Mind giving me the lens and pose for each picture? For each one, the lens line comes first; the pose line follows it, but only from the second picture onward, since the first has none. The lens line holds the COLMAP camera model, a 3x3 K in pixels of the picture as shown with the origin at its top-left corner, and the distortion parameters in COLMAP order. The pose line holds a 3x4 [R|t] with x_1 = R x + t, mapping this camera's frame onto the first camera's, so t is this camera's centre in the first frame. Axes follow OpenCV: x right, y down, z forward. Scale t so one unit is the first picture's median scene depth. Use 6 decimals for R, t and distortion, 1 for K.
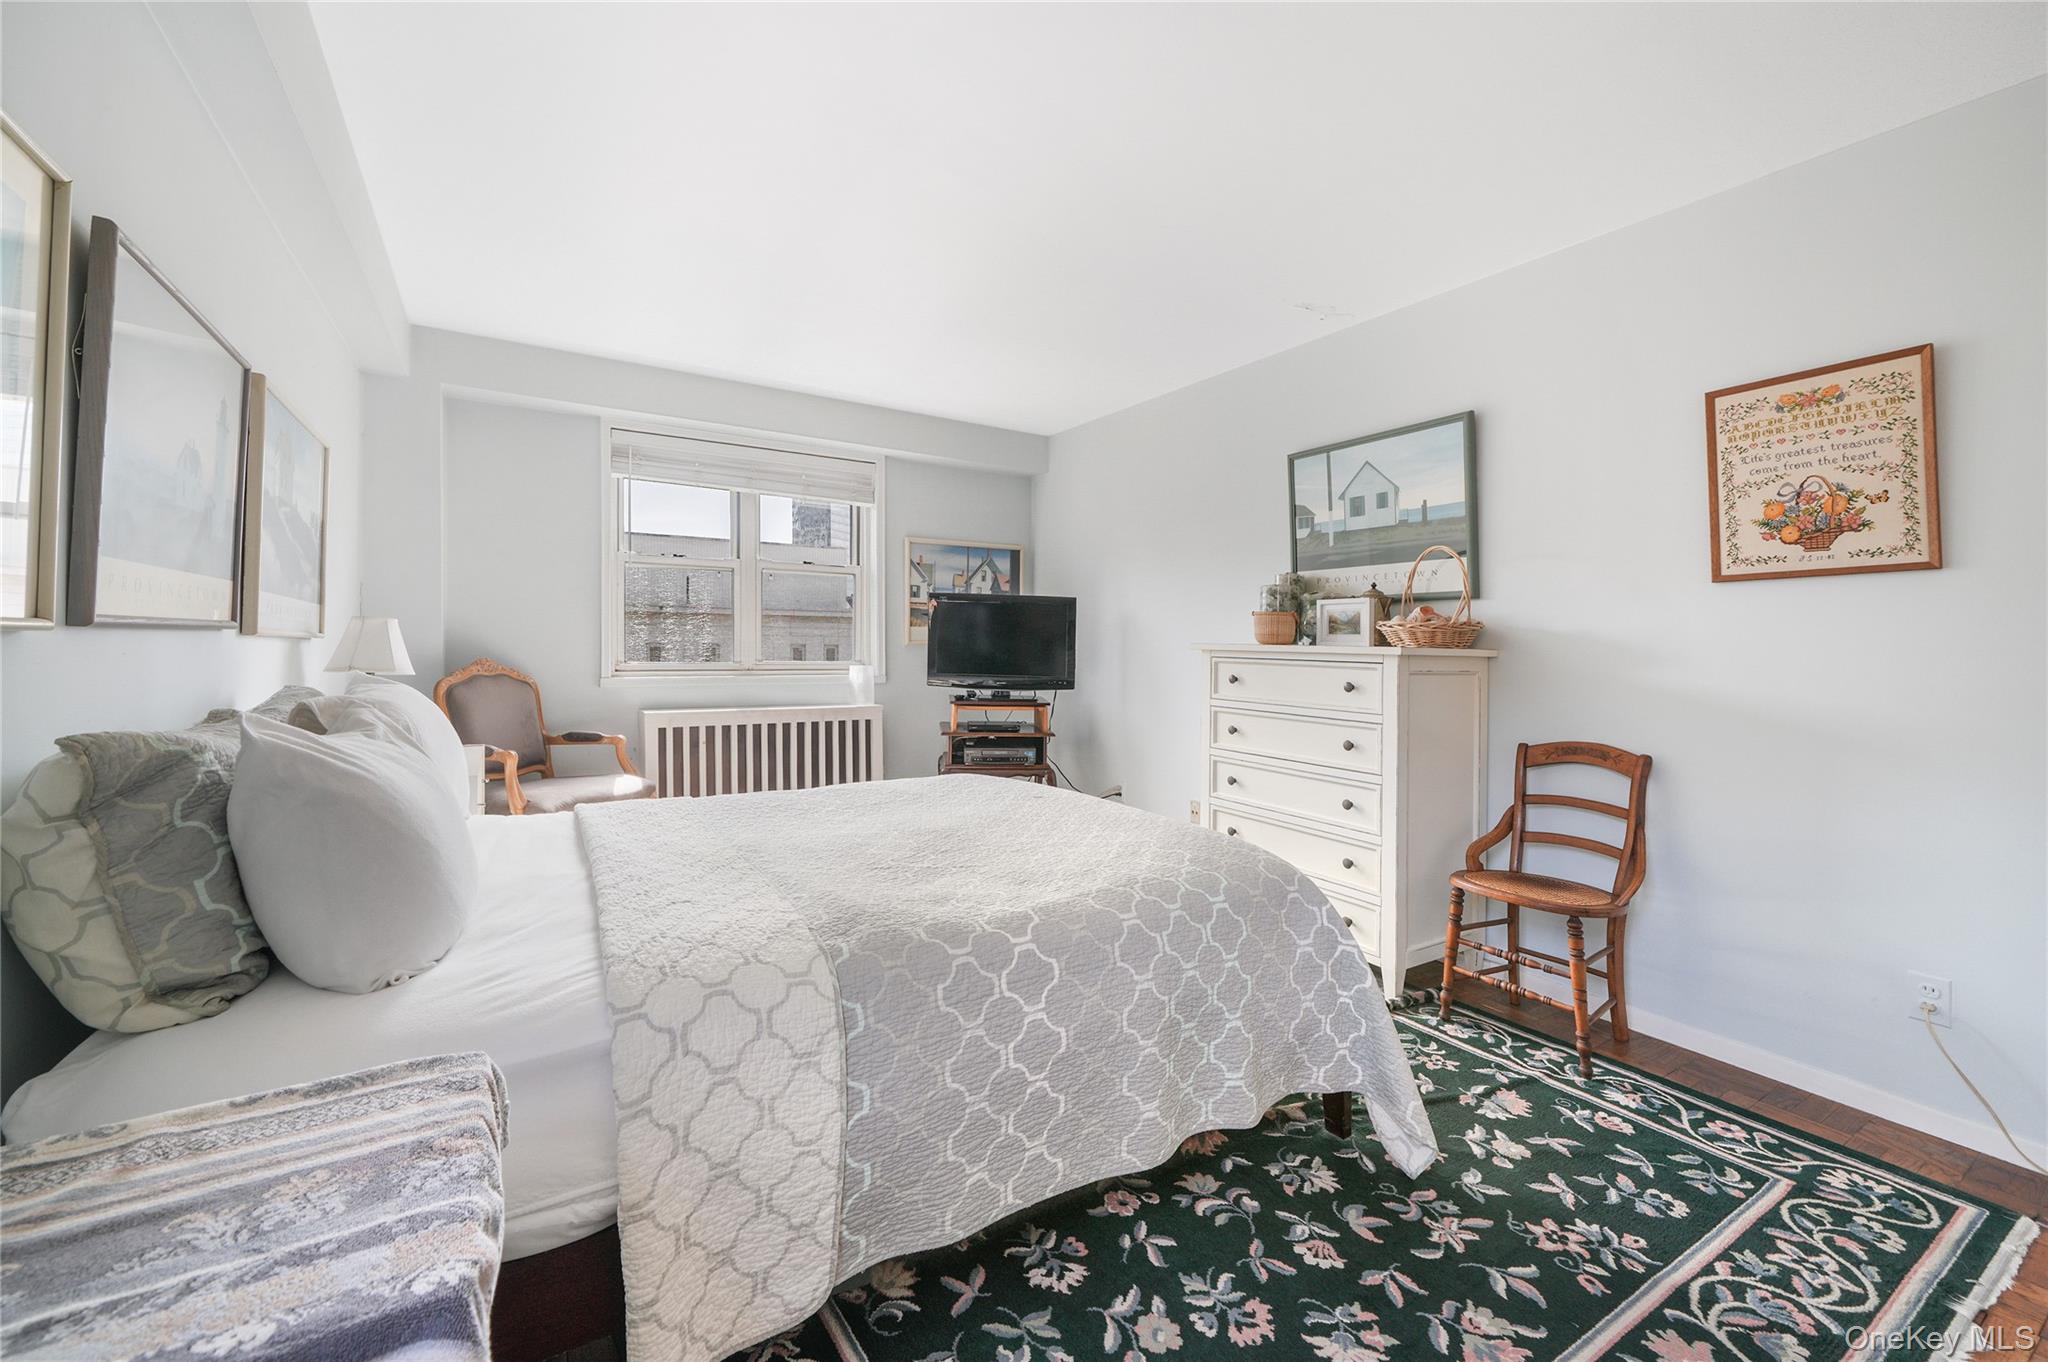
lens RADIAL K [[837.6, 0, 1027.6], [0, 837.6, 642.5], [0, 0, 1]] dist [0.002019, -0.000066]
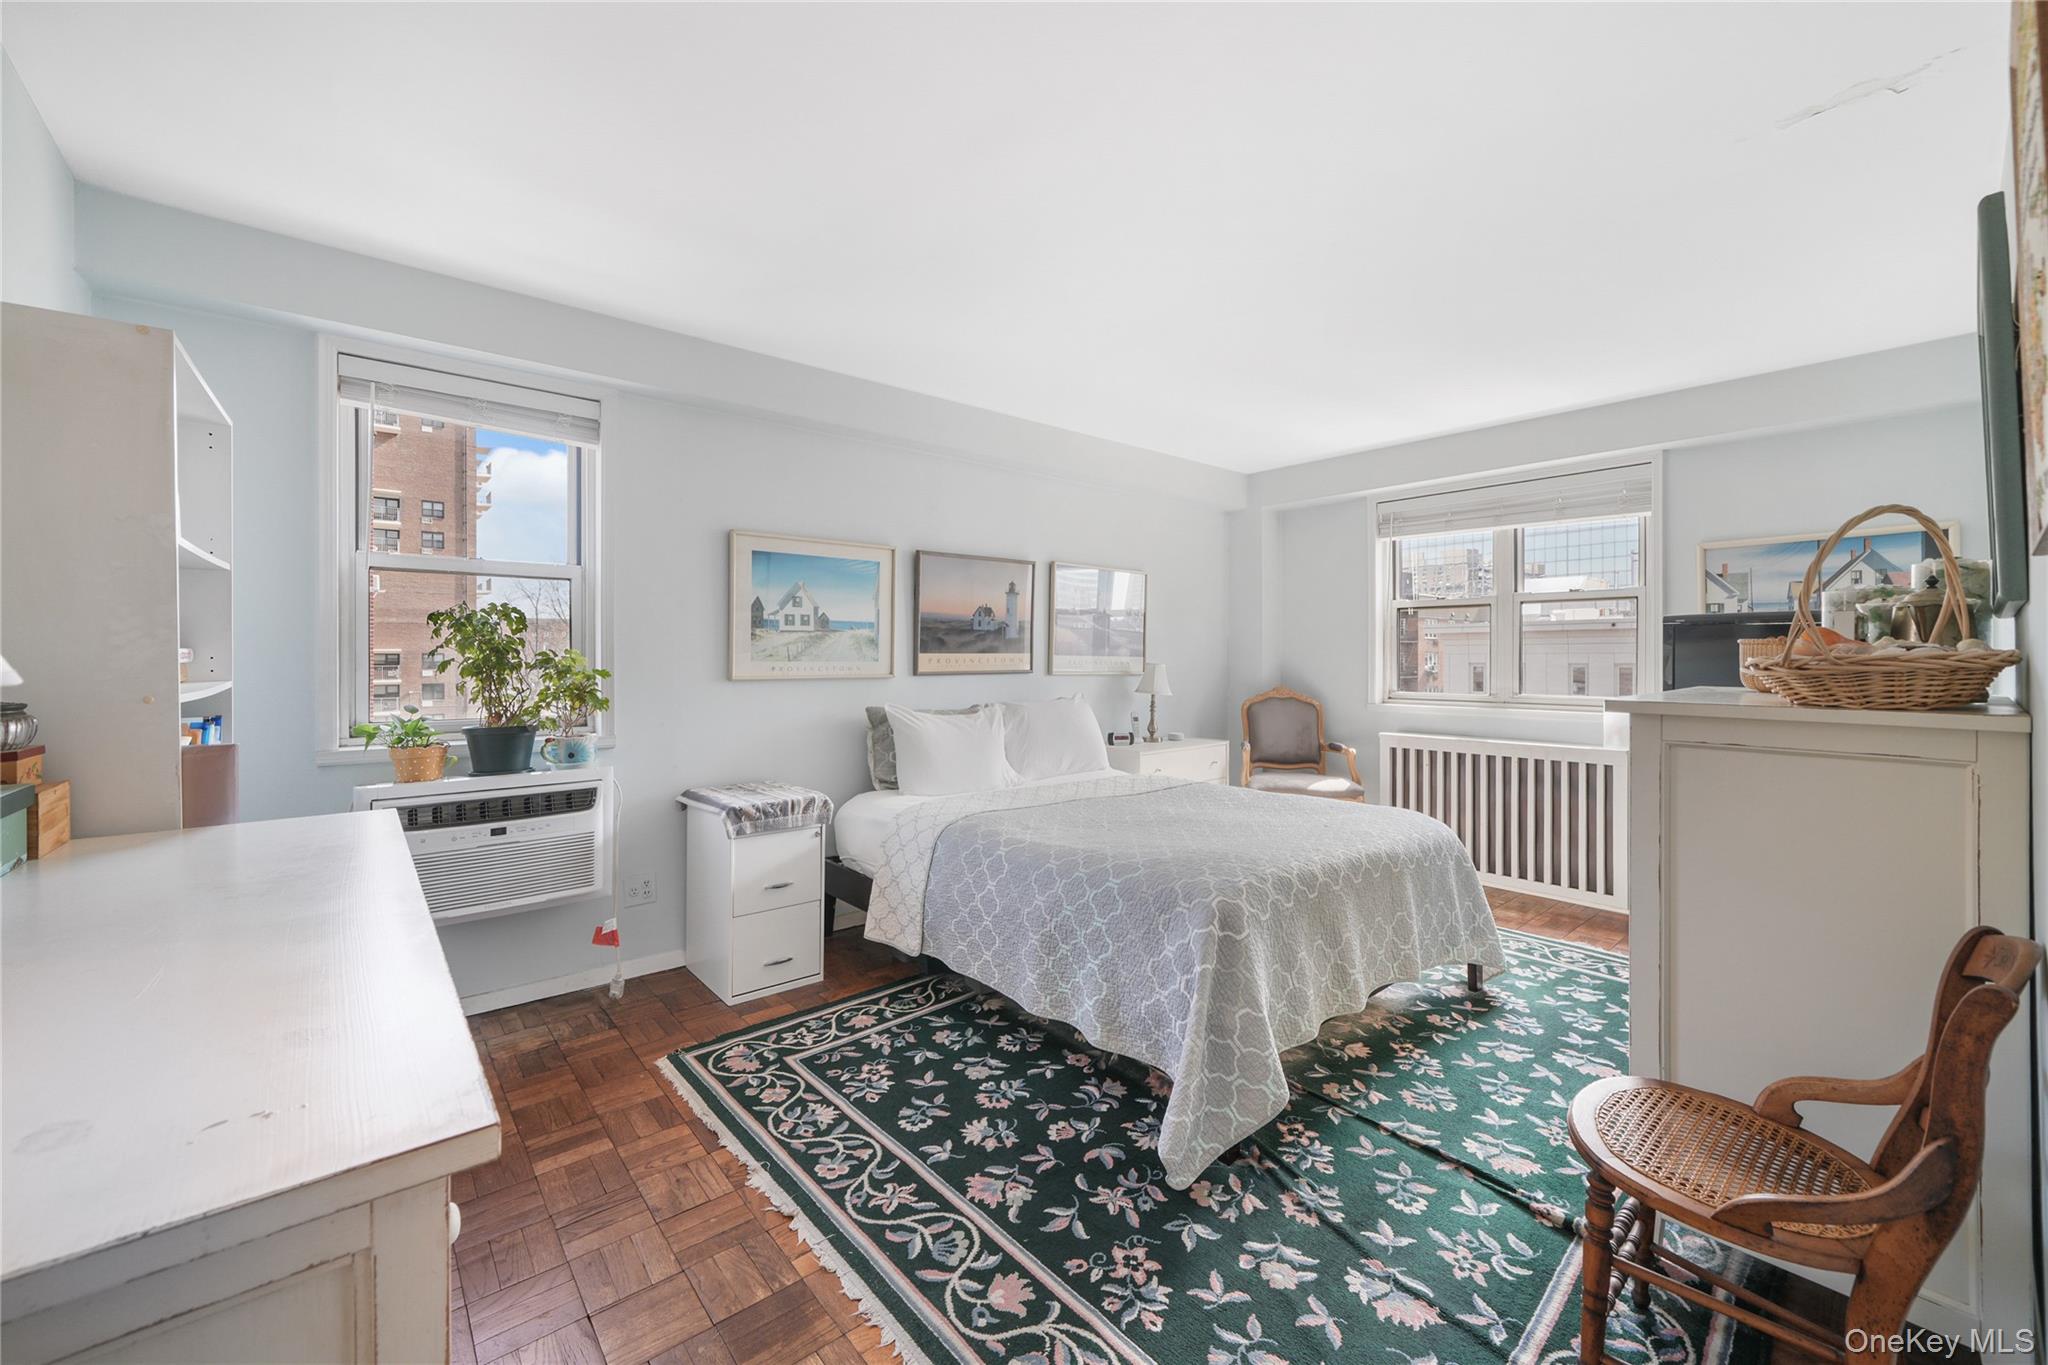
lens RADIAL K [[873.7, 0, 1012.5], [0, 873.7, 676.2], [0, 0, 1]] dist [-0.001006, 0.000354]
pose [[0.107113, 0.008873, -0.994207, 1.698813], [0.006298, 0.999934, 0.009603, -0.034652], [0.994227, -0.007290, 0.107050, 0.742868]]
